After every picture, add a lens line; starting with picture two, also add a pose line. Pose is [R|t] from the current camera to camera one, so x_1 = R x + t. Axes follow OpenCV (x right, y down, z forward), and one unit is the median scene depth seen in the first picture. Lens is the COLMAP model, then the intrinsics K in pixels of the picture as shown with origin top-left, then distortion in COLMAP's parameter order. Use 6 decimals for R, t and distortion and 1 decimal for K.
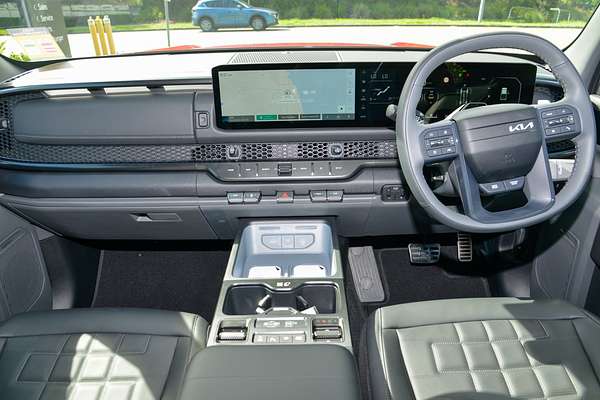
lens RADIAL K [[494.6, 0, 300.0], [0, 494.6, 200.0], [0, 0, 1]] dist [-0.134291, 0.168047]
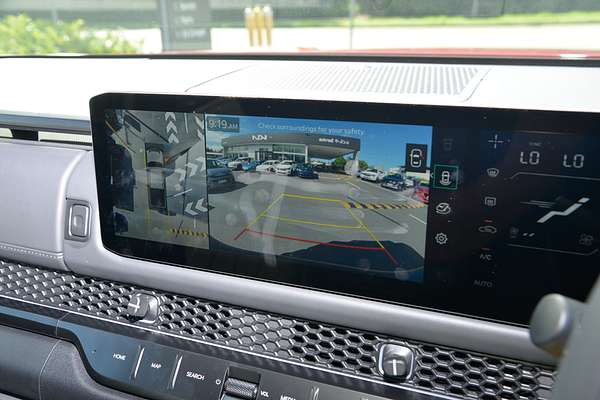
lens RADIAL K [[608.5, 0, 300.0], [0, 608.5, 200.0], [0, 0, 1]] dist [0.085182, 0.007501]
pose [[0.915866, 0.120400, -0.383005, 0.102842], [-0.146892, 0.988320, -0.040572, -0.118032], [0.373647, 0.093419, 0.922855, 0.375753]]
